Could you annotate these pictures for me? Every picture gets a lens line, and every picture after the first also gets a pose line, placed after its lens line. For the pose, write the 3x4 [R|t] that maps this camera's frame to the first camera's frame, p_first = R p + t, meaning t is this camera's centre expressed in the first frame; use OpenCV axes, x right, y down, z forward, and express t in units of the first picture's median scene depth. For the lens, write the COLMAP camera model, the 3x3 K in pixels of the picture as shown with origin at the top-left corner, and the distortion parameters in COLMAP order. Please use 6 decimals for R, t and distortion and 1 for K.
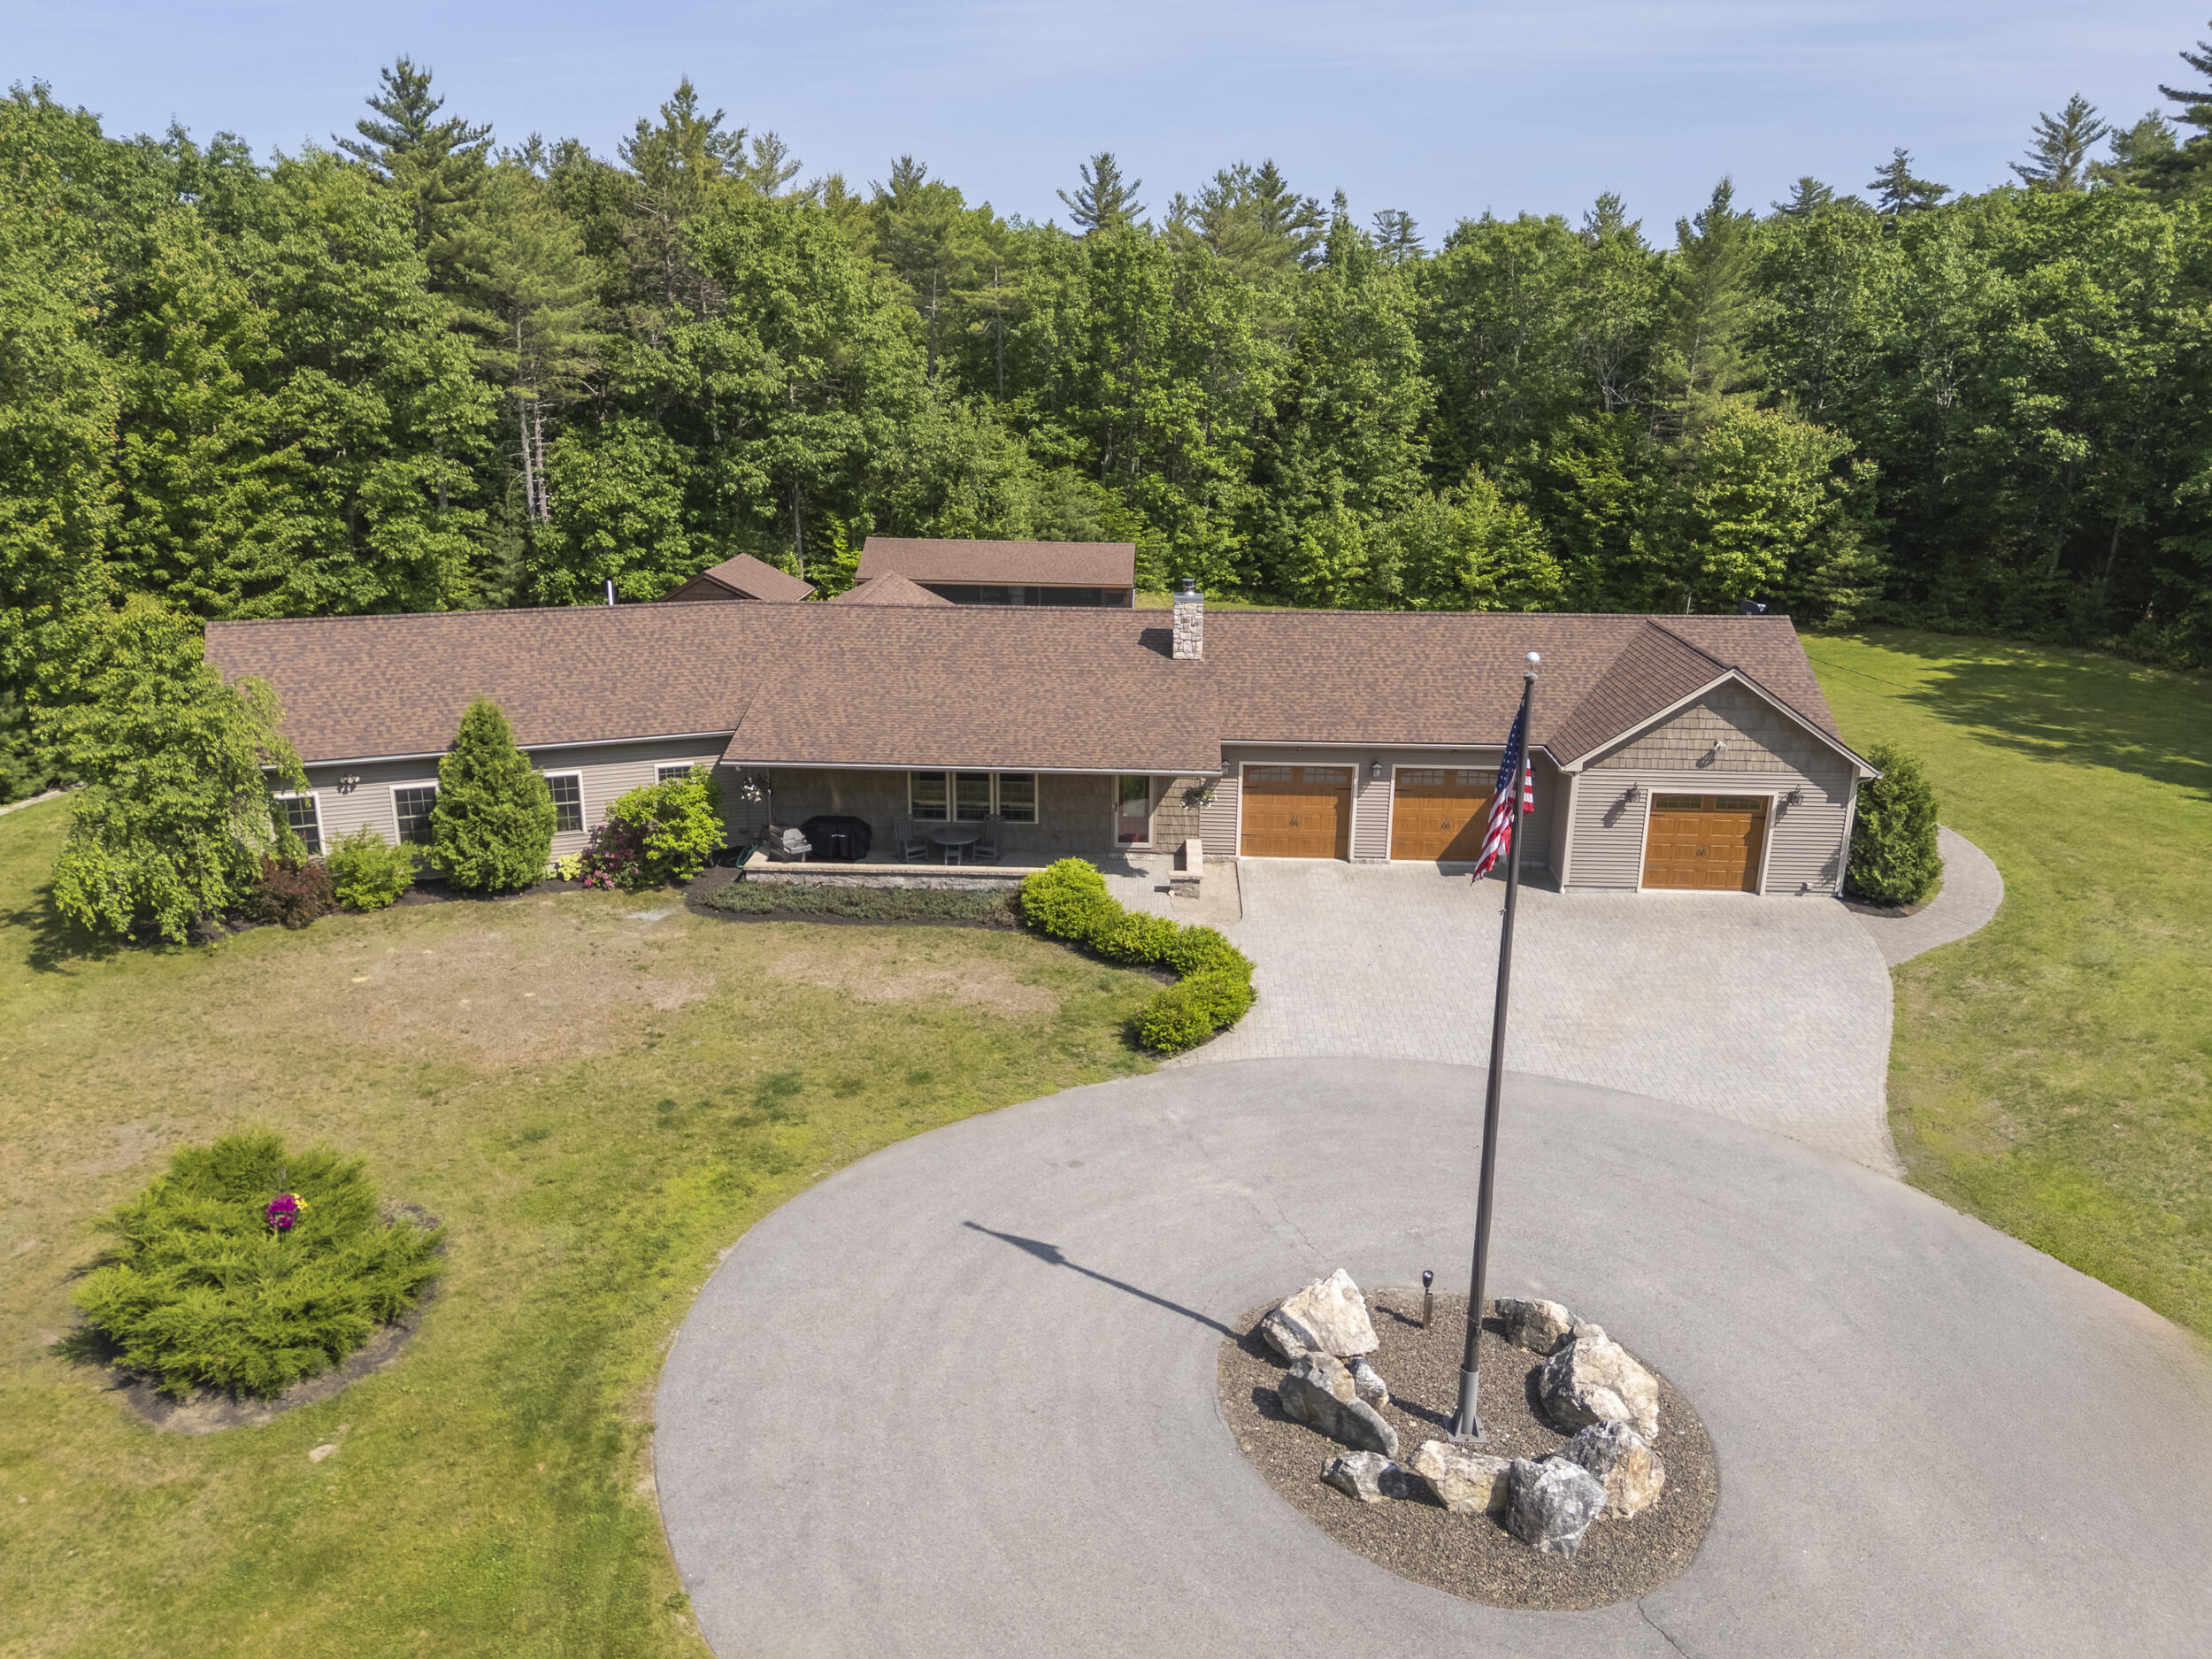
lens RADIAL K [[1623.7, 0, 1106.0], [0, 1623.7, 829.5], [0, 0, 1]] dist [0.063838, -0.044561]
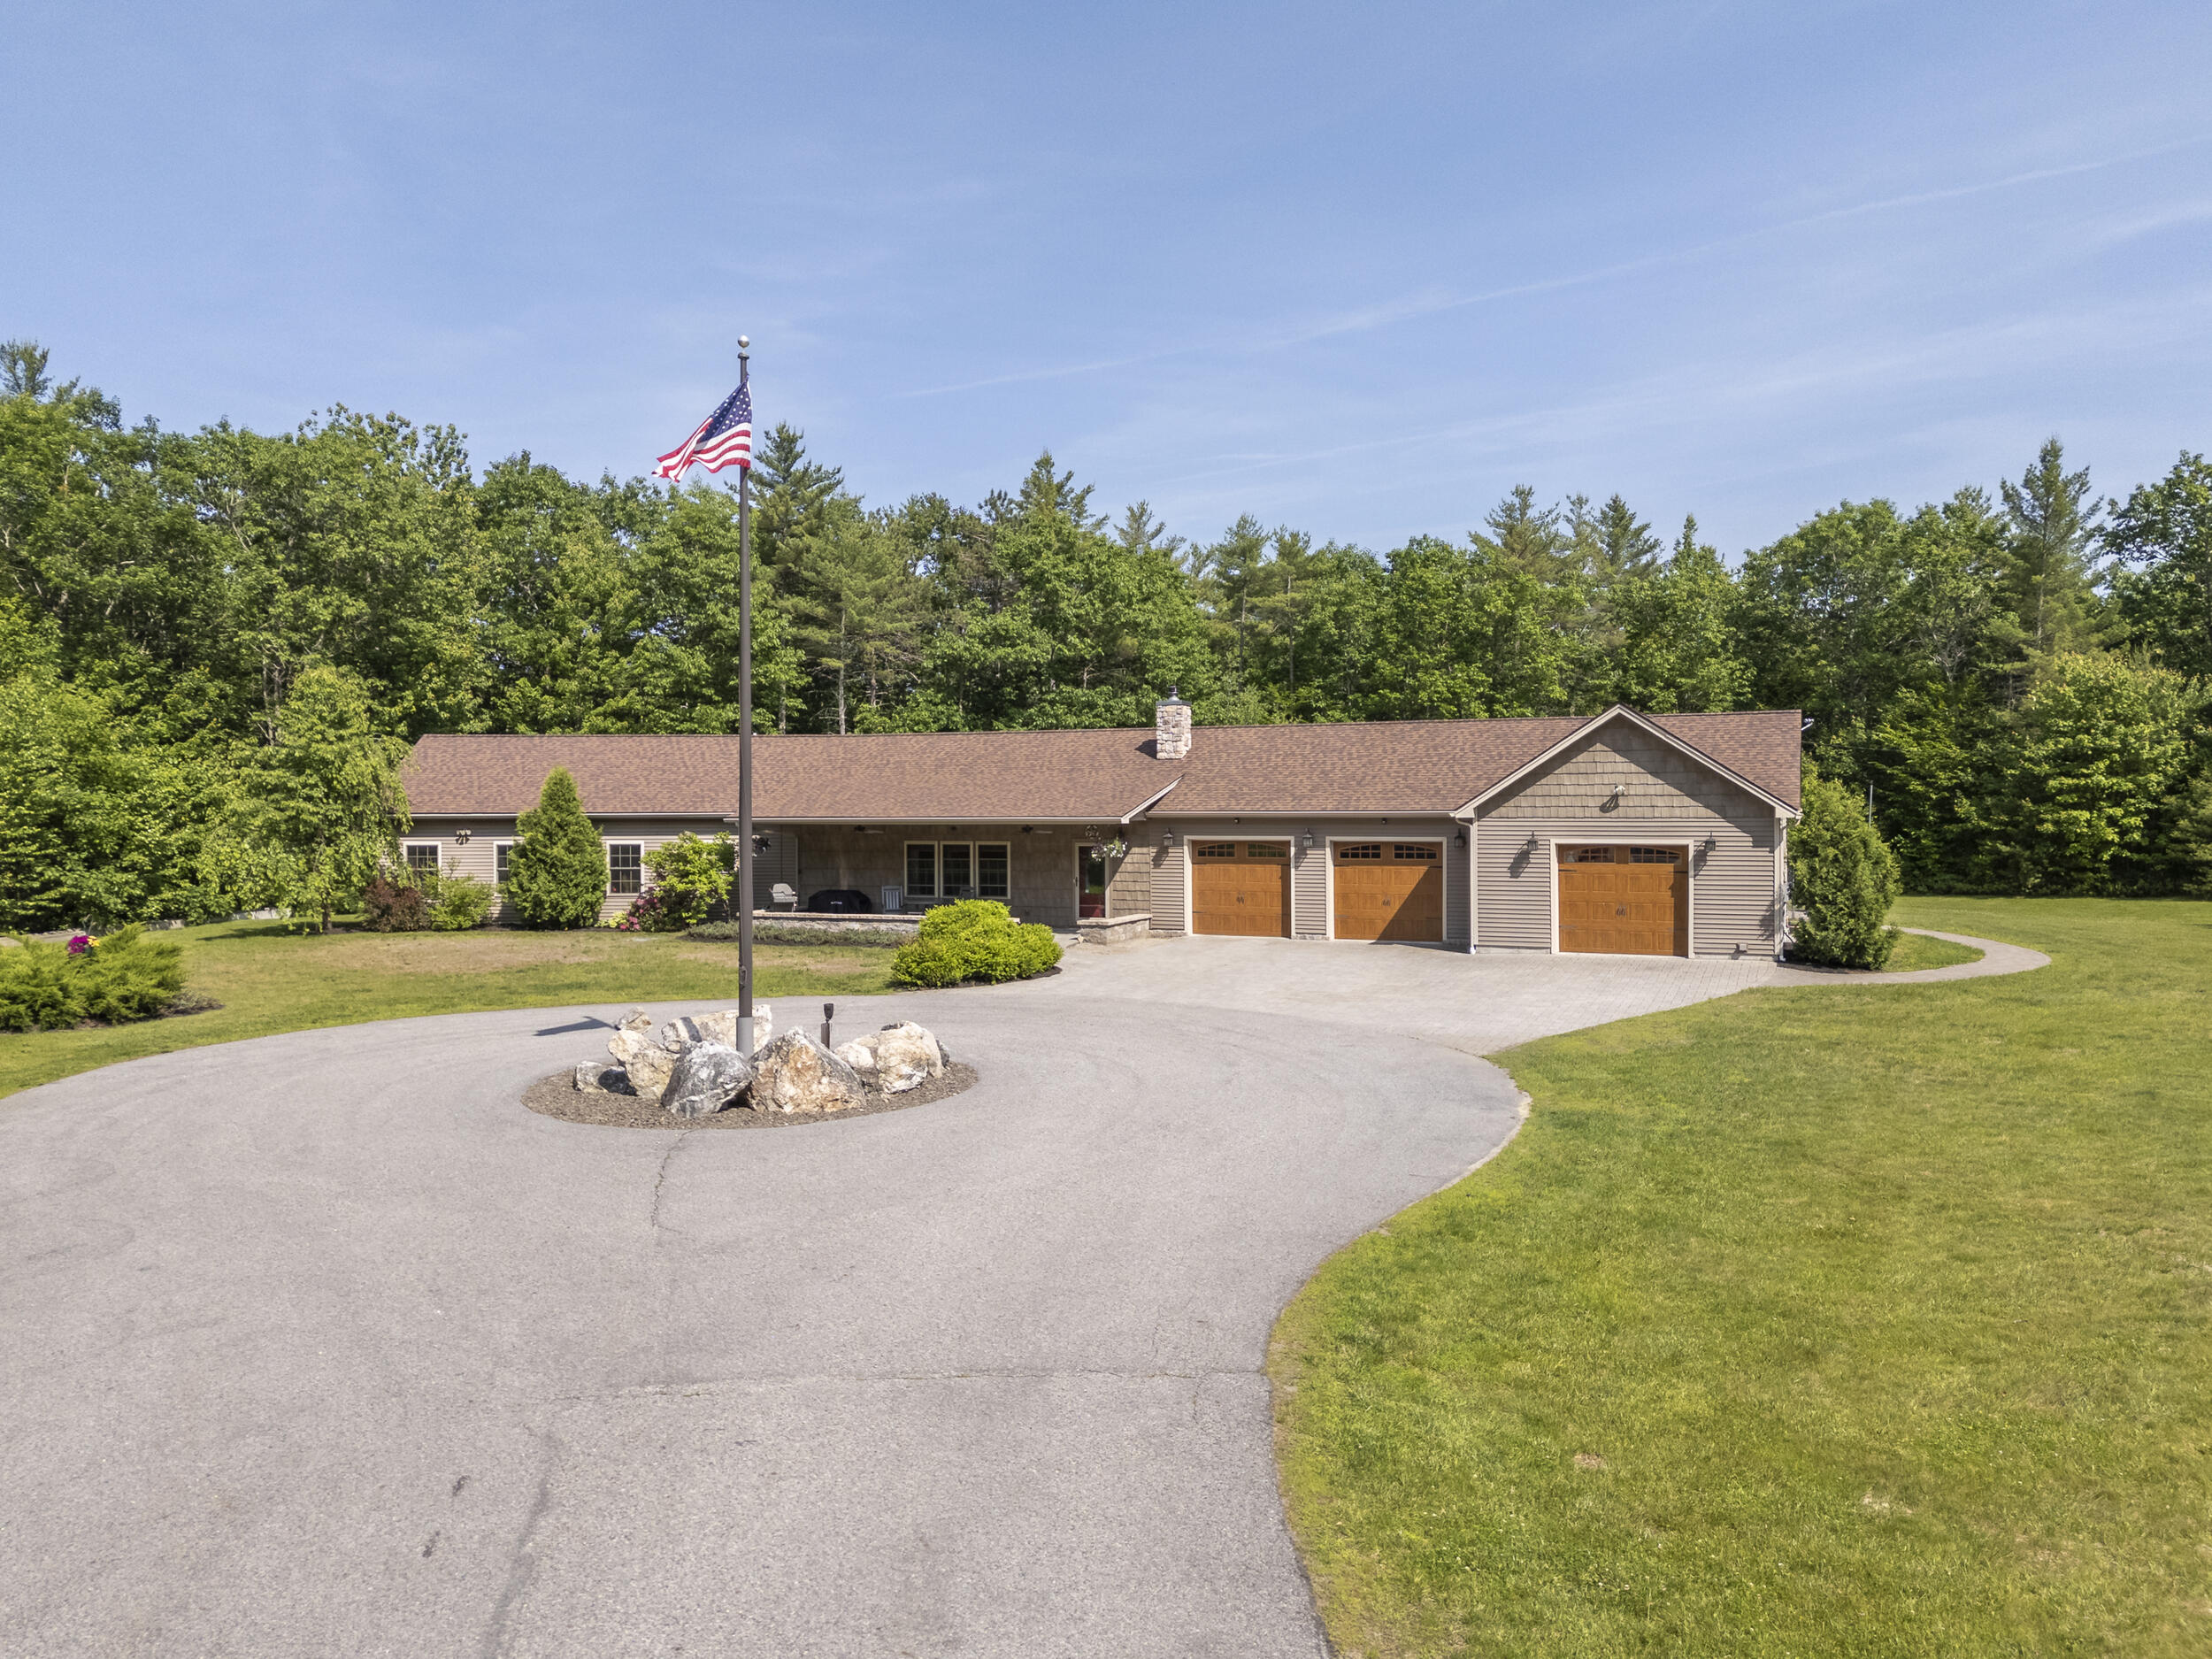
lens RADIAL K [[1628.0, 0, 1106.0], [0, 1628.0, 829.5], [0, 0, 1]] dist [0.084277, -0.075810]
pose [[0.933551, -0.009276, -0.358324, 0.290395], [-0.091791, 0.960145, -0.264001, 0.166003], [0.346491, 0.279349, 0.895493, 0.033610]]
